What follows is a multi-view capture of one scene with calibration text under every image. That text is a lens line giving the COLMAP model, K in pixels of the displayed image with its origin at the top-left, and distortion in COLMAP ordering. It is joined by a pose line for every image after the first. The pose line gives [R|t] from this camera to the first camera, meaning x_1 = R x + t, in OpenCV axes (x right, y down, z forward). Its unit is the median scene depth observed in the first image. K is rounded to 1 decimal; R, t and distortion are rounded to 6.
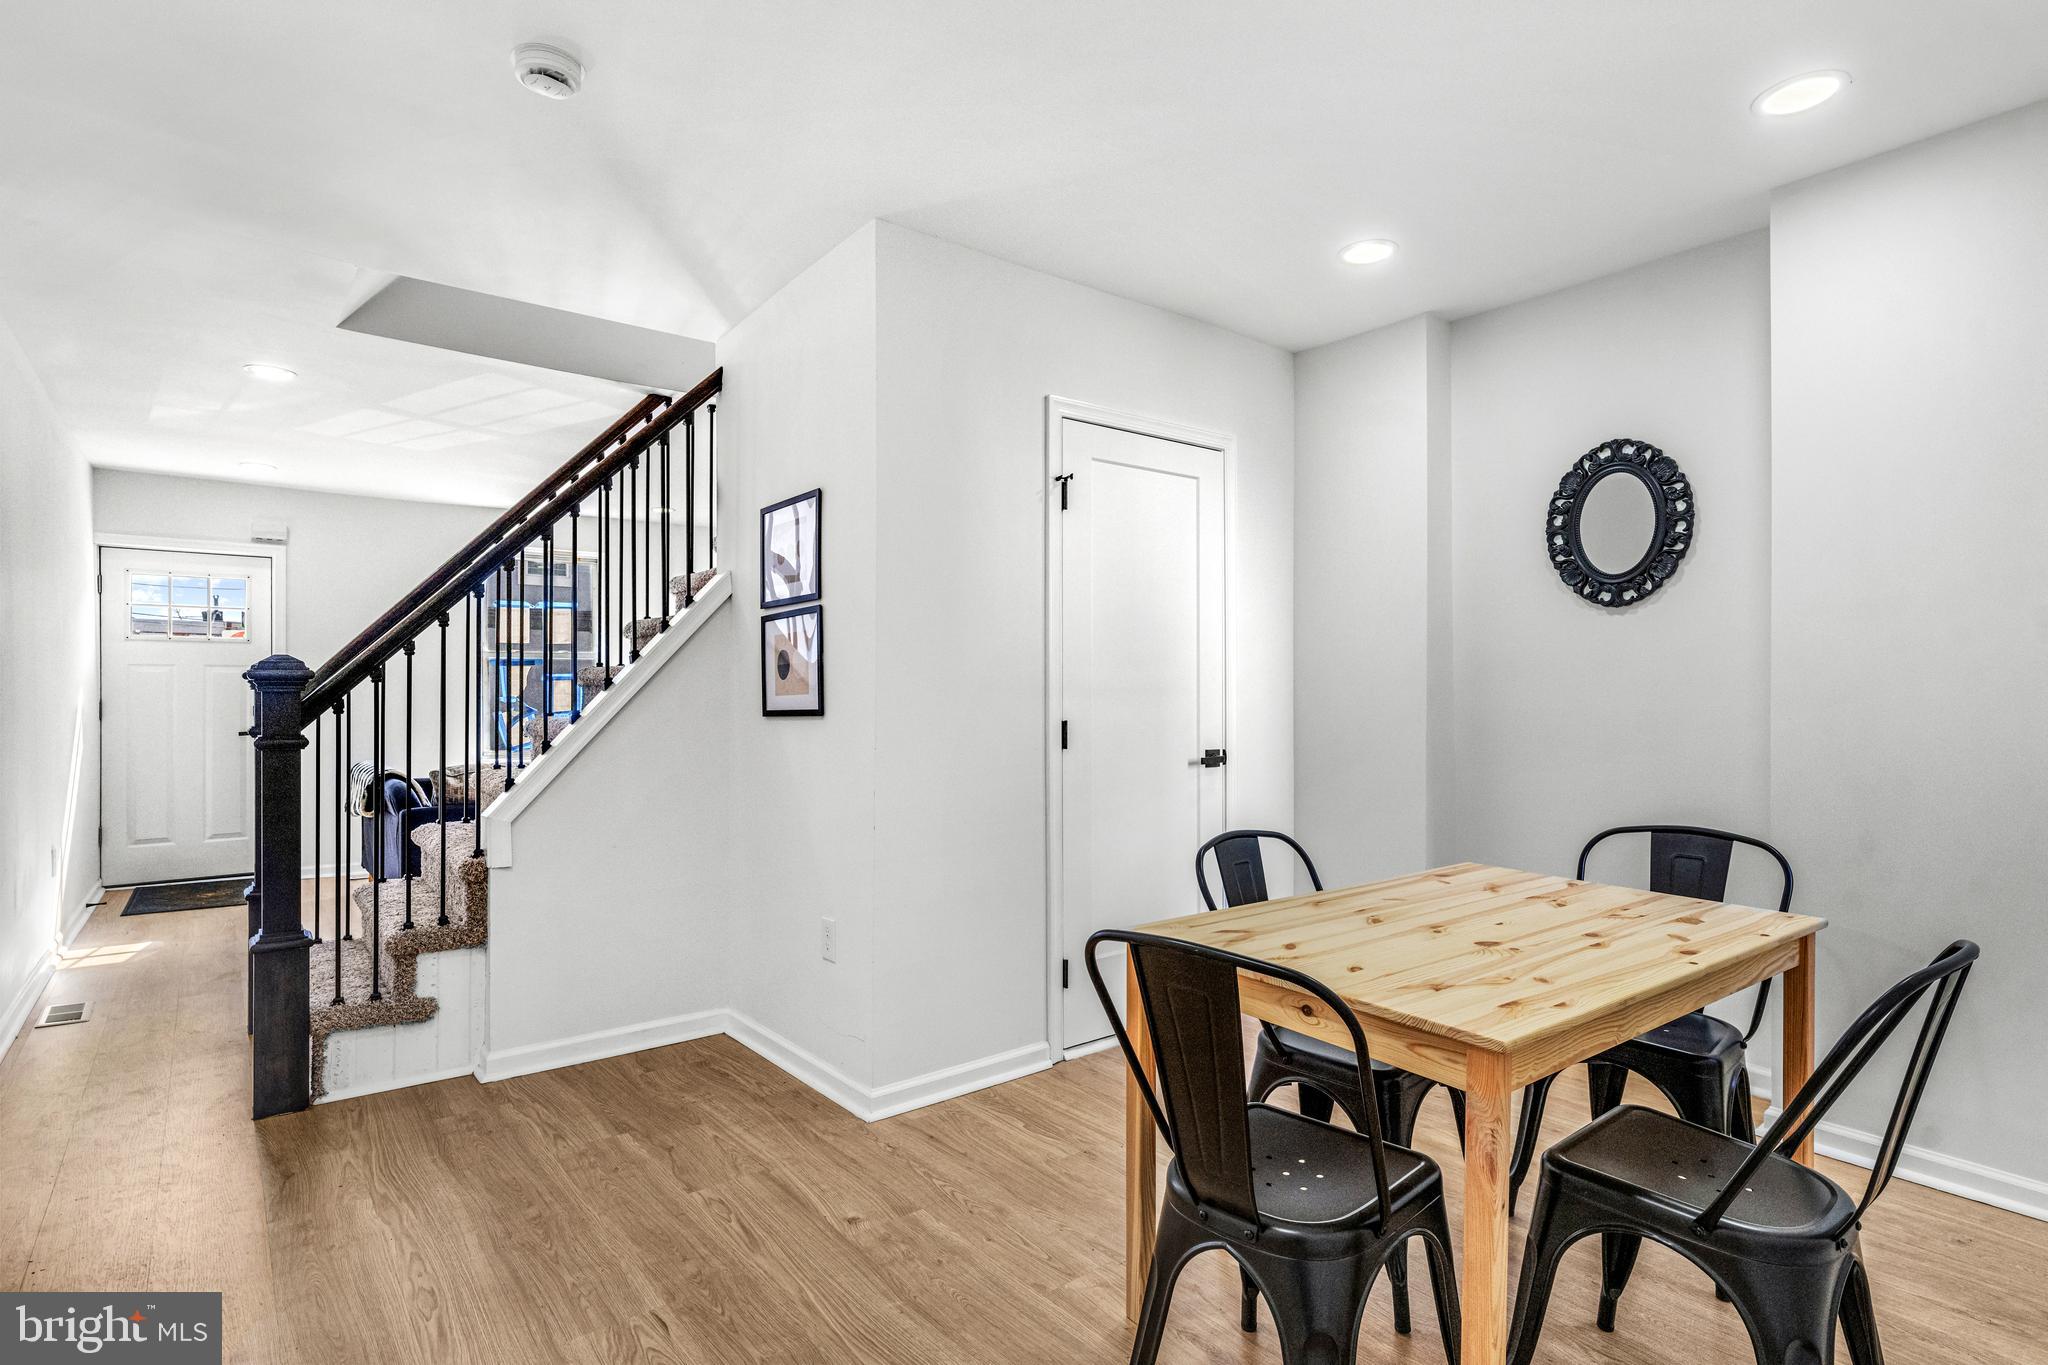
lens RADIAL K [[1042.2, 0, 1043.3], [0, 1042.2, 685.7], [0, 0, 1]] dist [0.006280, -0.002851]
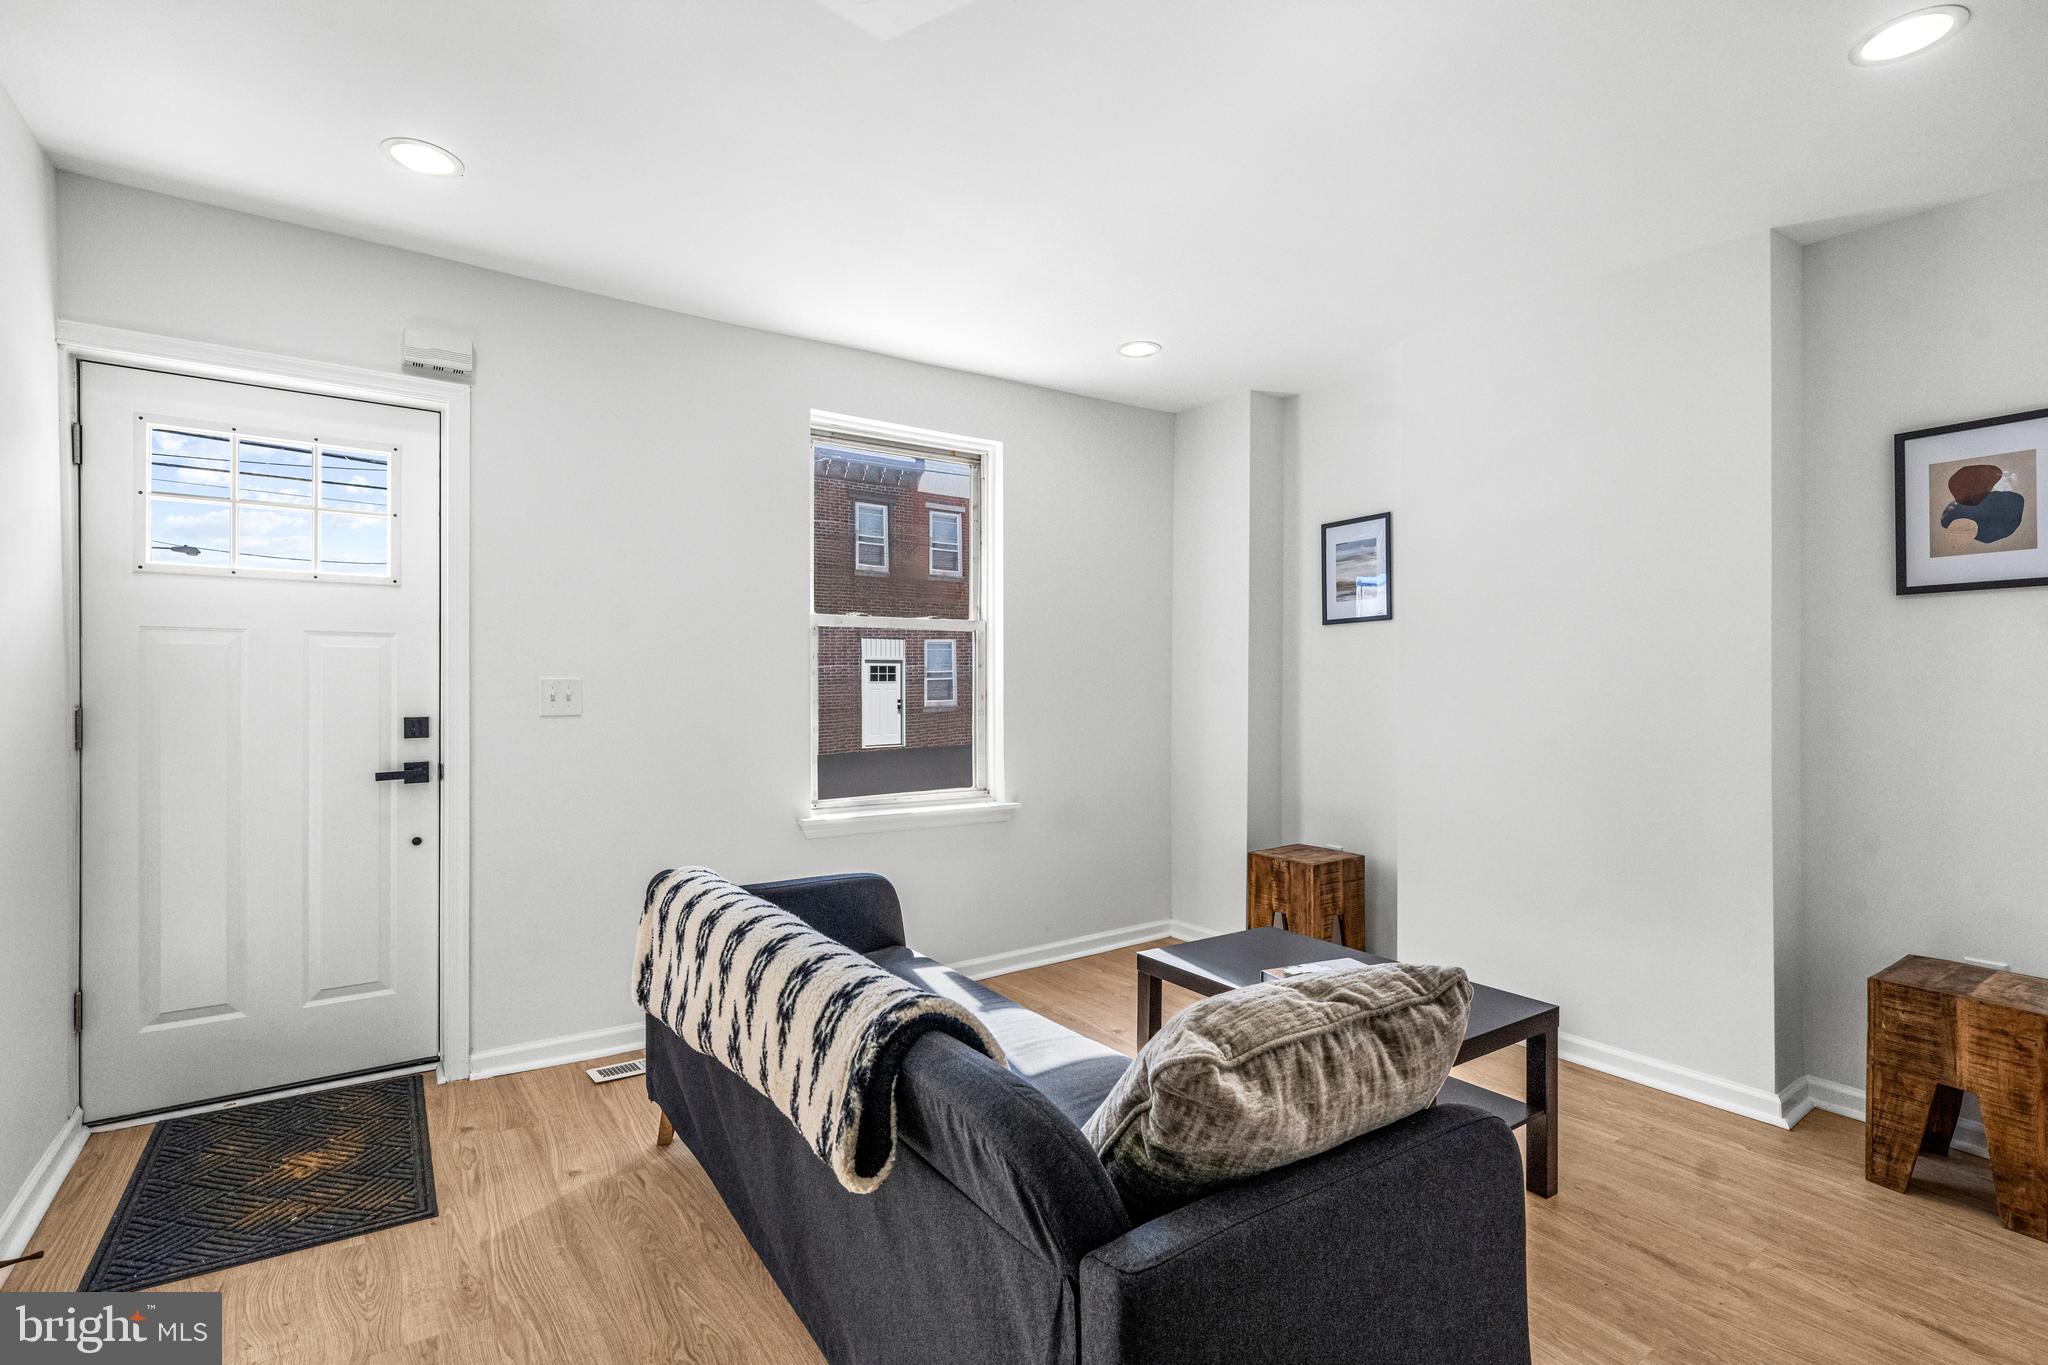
lens RADIAL K [[988.7, 0, 1040.5], [0, 988.7, 683.7], [0, 0, 1]] dist [0.009248, -0.003997]
pose [[0.998340, 0.006635, -0.057212, -0.804125], [-0.006194, 0.999950, 0.007876, -0.002974], [0.057261, -0.007509, 0.998331, 1.030184]]
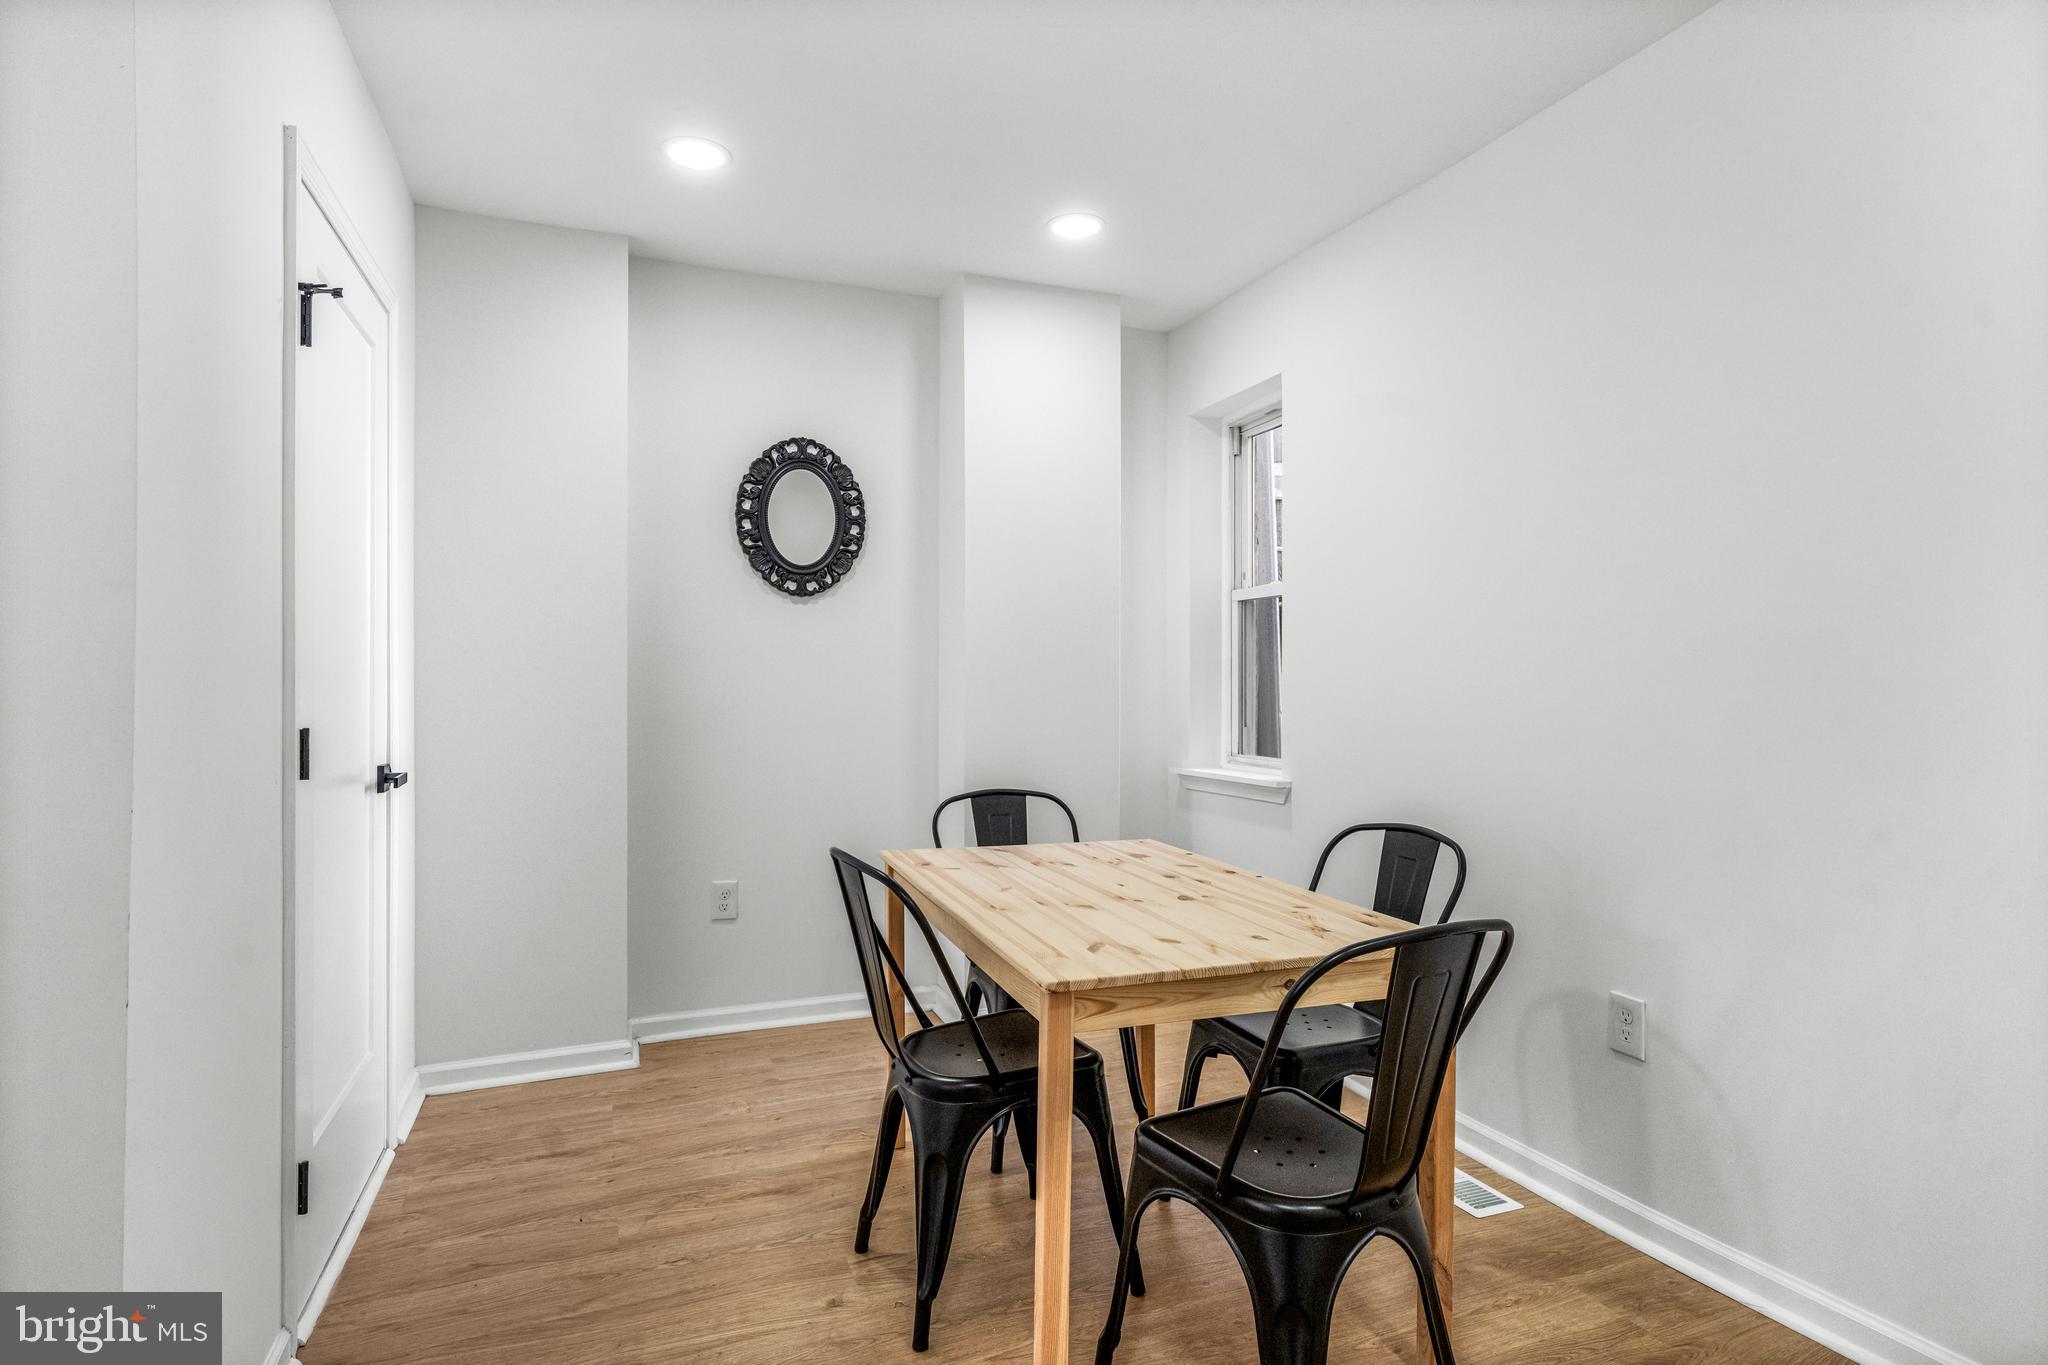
lens RADIAL K [[1042.2, 0, 1041.9], [0, 1042.2, 675.8], [0, 0, 1]] dist [0.006280, -0.002851]
pose [[0.294079, 0.002710, 0.955777, -0.379204], [-0.002350, 0.999995, -0.002113, 0.006417], [-0.955778, -0.001625, 0.294084, 0.447489]]
